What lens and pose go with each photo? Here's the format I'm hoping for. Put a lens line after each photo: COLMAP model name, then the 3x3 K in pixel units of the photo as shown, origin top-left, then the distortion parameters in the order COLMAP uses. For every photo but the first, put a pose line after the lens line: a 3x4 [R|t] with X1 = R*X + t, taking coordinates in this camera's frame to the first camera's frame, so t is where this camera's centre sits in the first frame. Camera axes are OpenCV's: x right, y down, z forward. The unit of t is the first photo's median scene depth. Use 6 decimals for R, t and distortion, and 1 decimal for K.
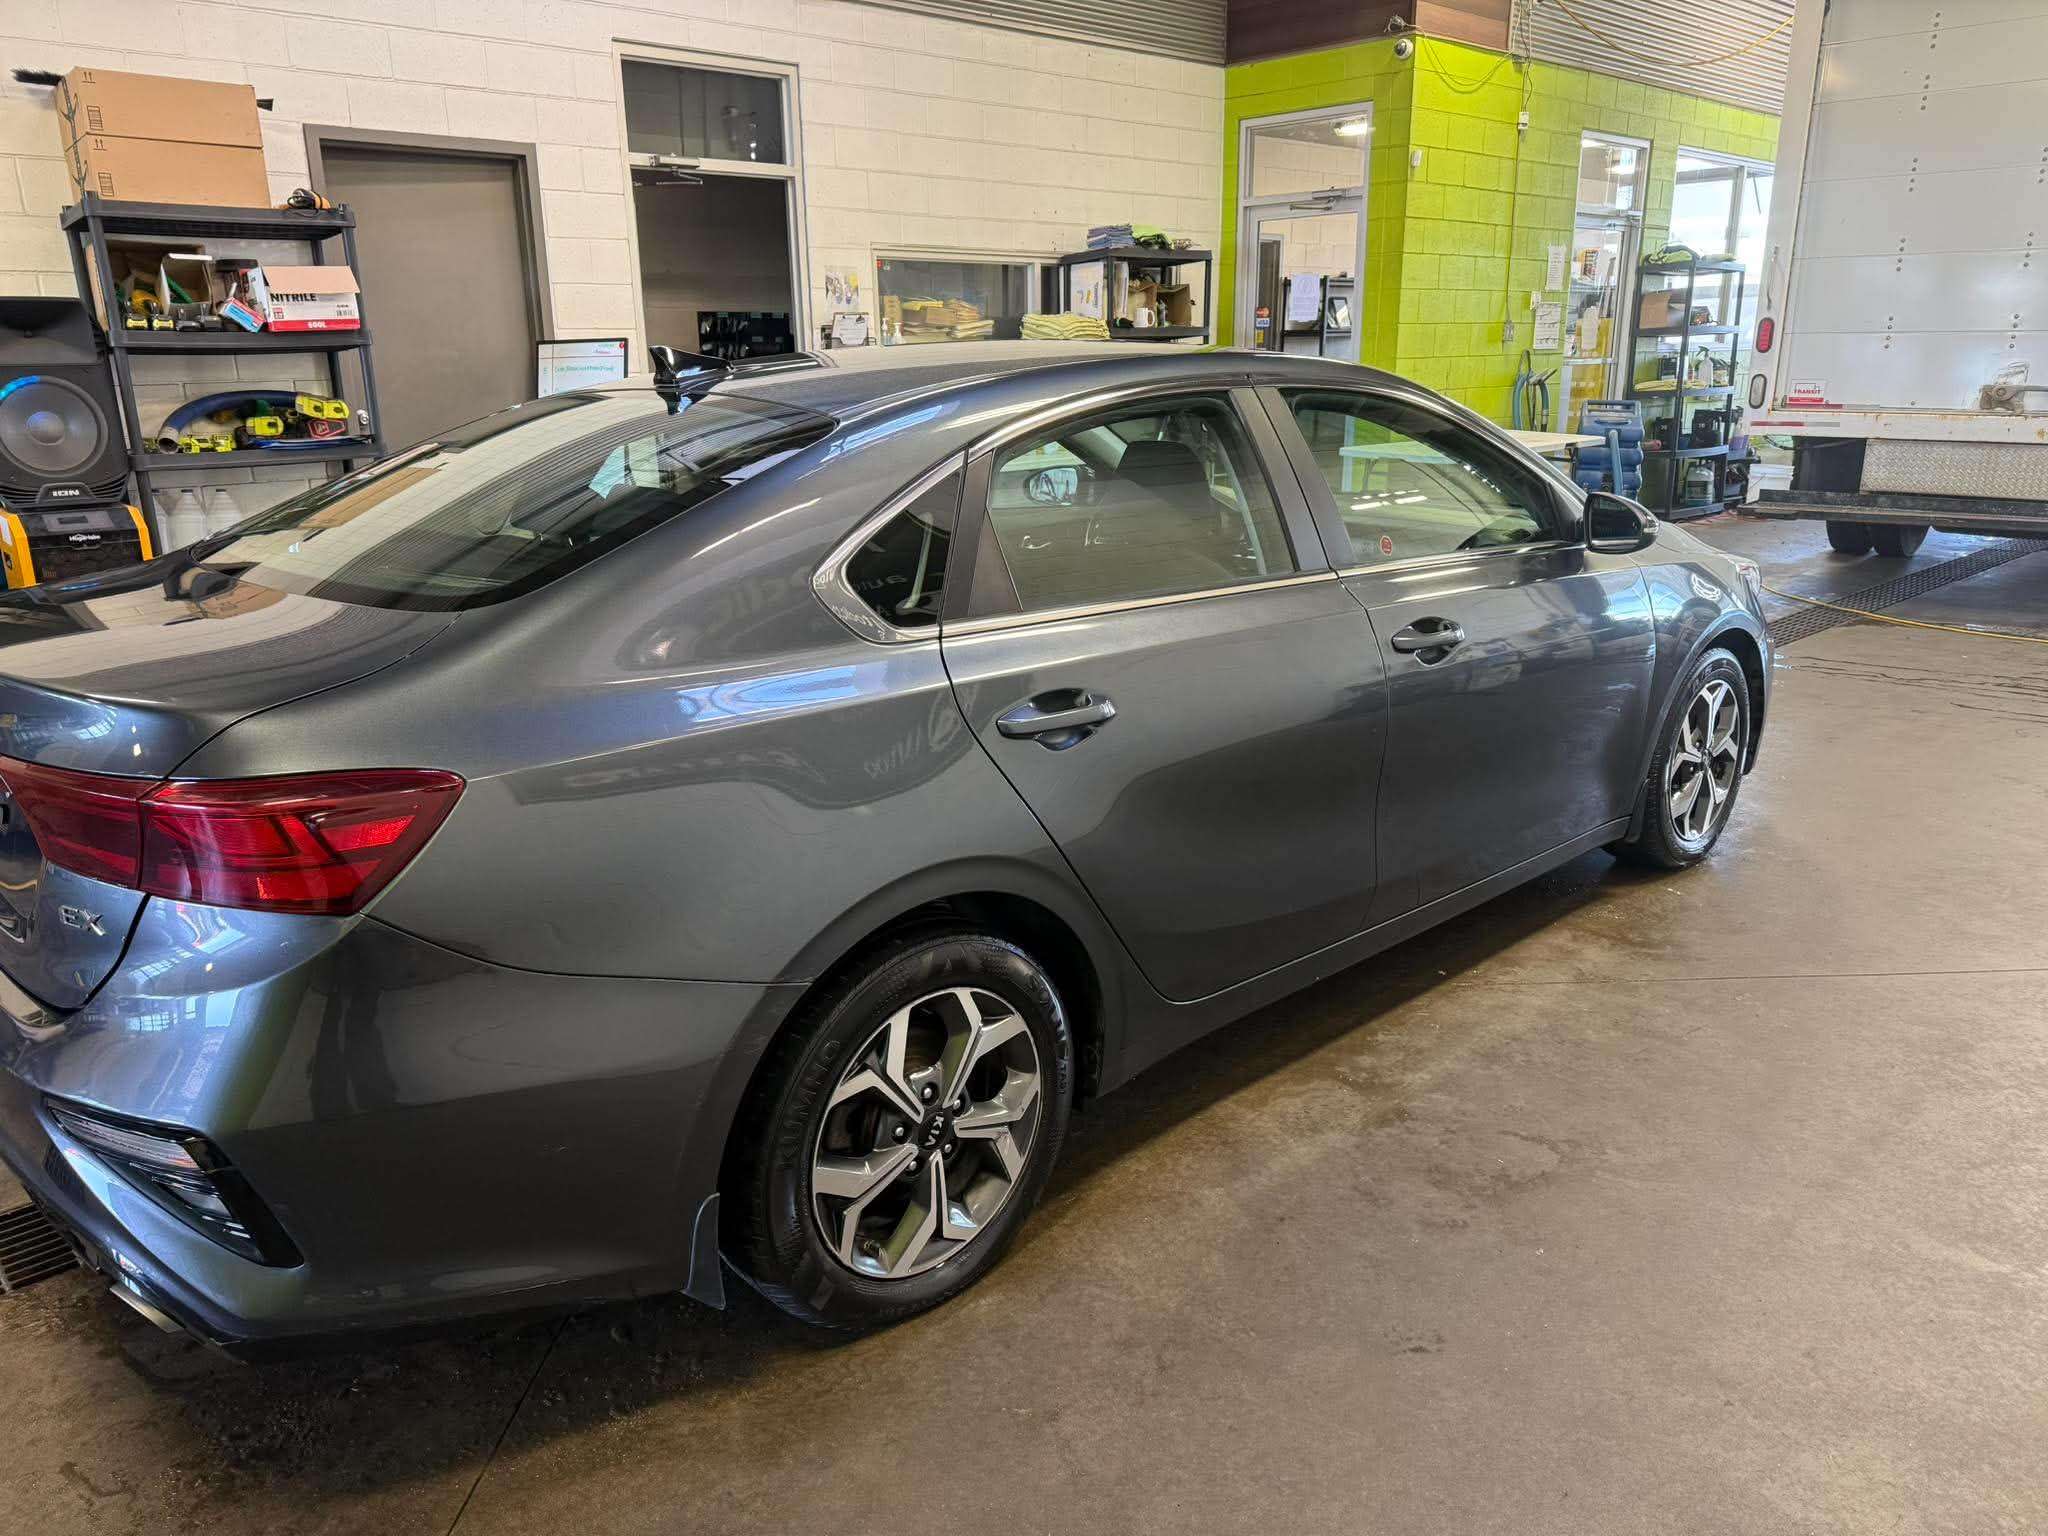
lens RADIAL K [[1430.2, 0, 1024.0], [0, 1430.2, 768.0], [0, 0, 1]] dist [-0.009362, -0.003664]
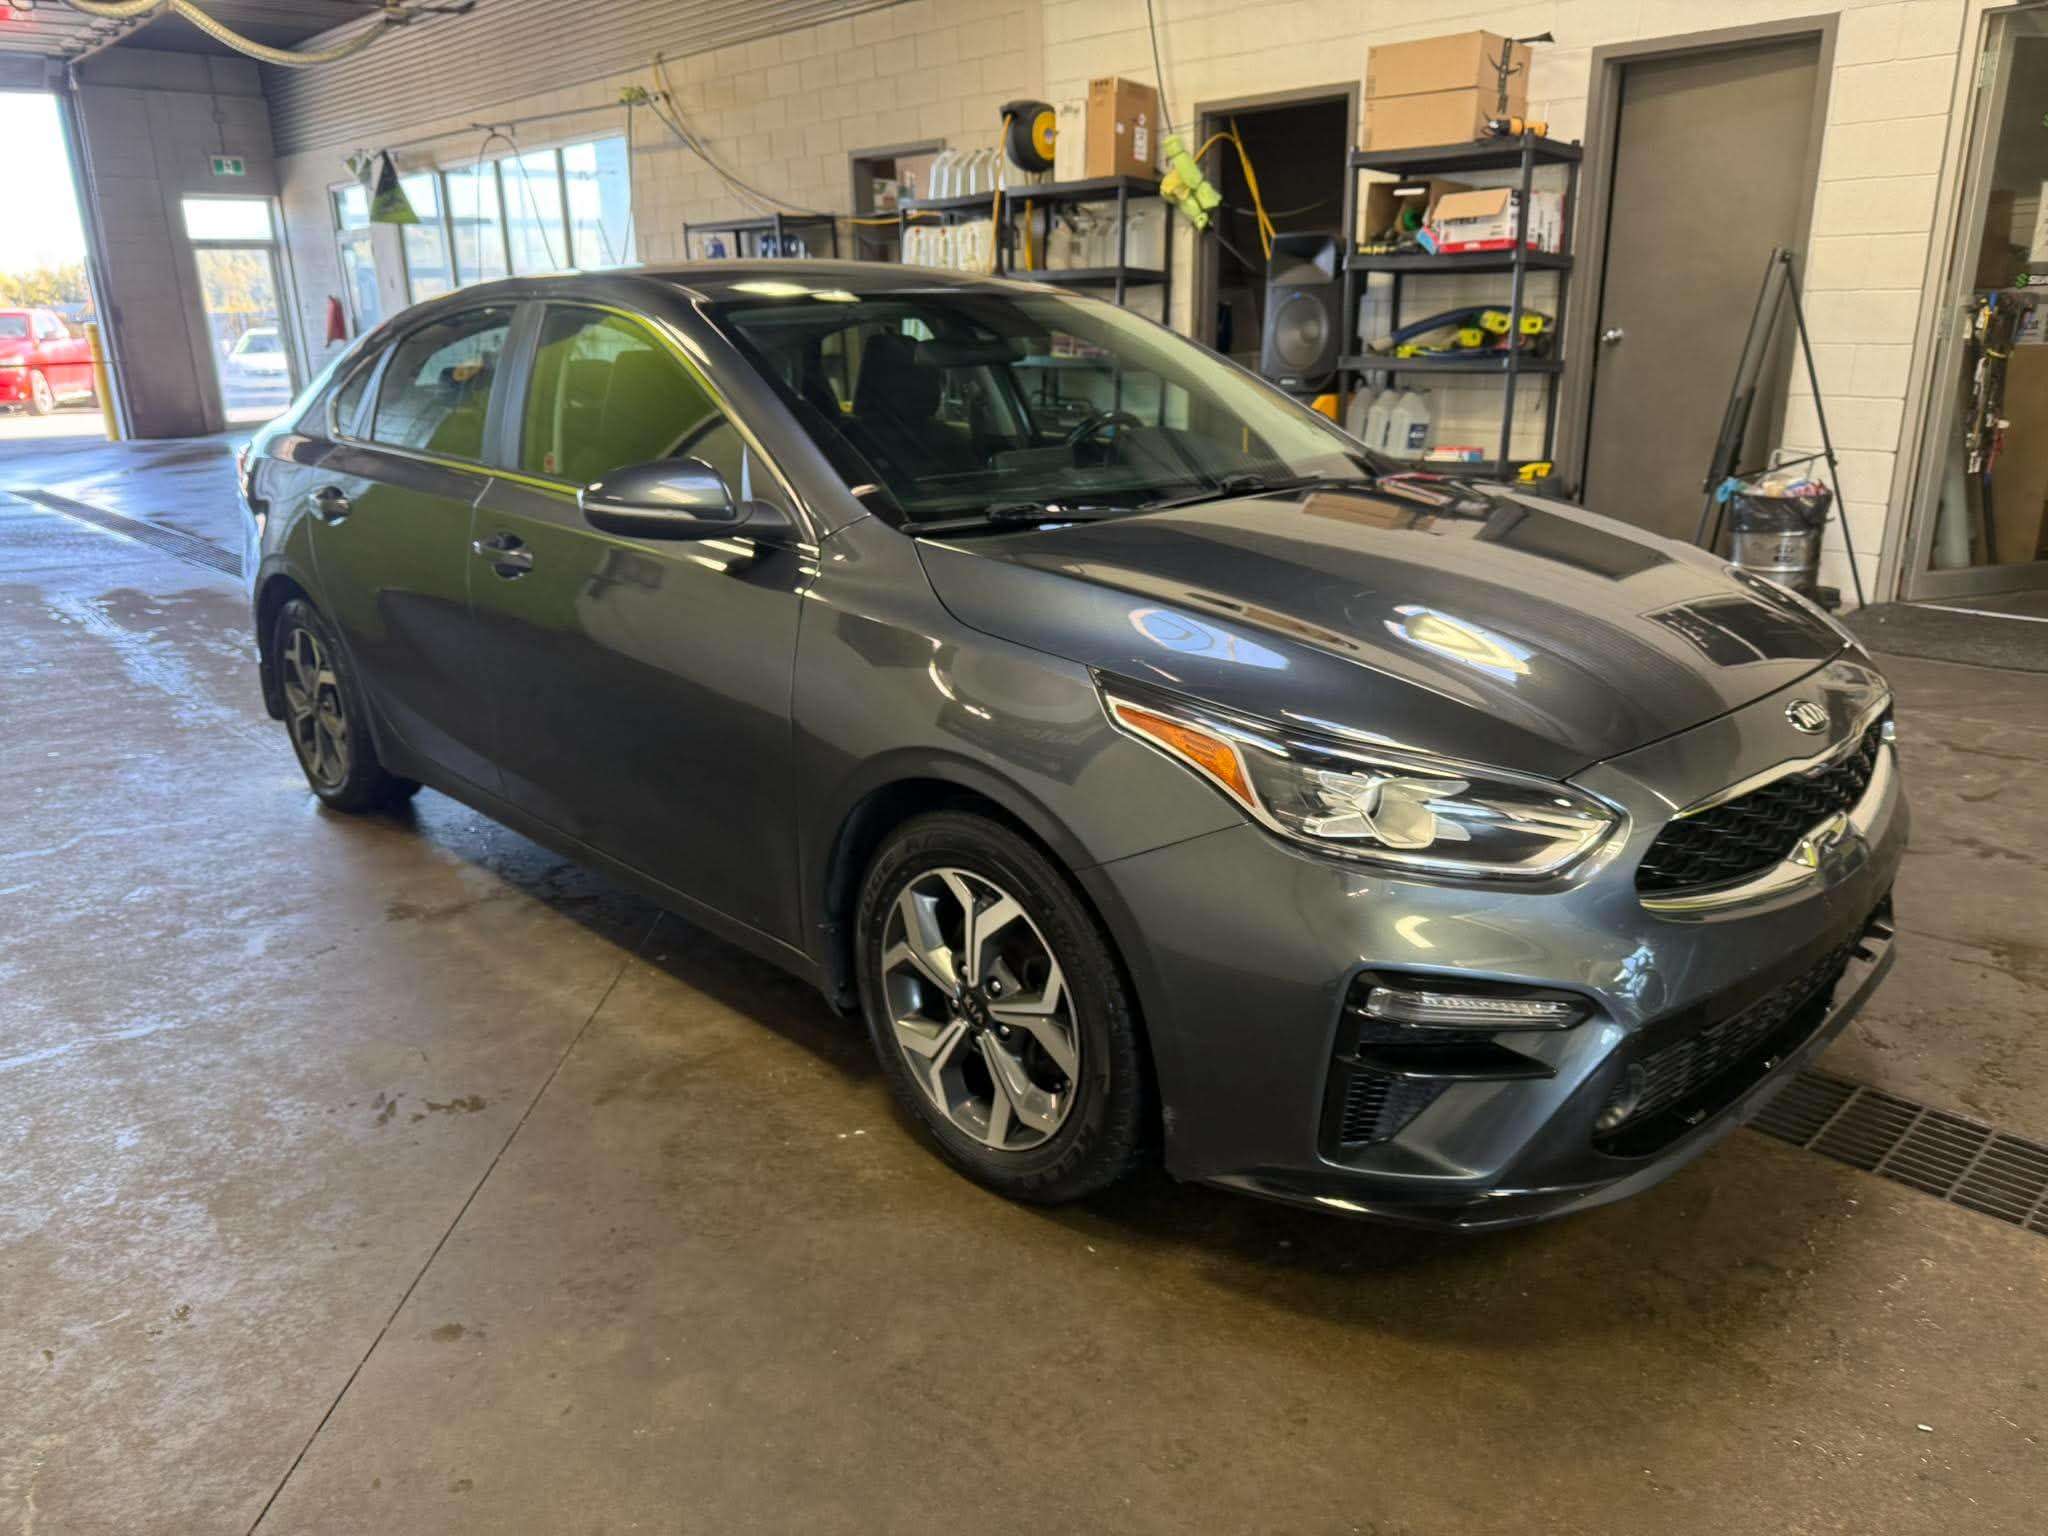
lens RADIAL K [[1430.2, 0, 1024.0], [0, 1430.2, 768.0], [0, 0, 1]] dist [-0.009362, -0.003664]
pose [[0.046343, 0.311730, -0.949040, 0.664745], [-0.262801, 0.920397, 0.289489, -0.171517], [0.963736, 0.235993, 0.124577, 0.636151]]
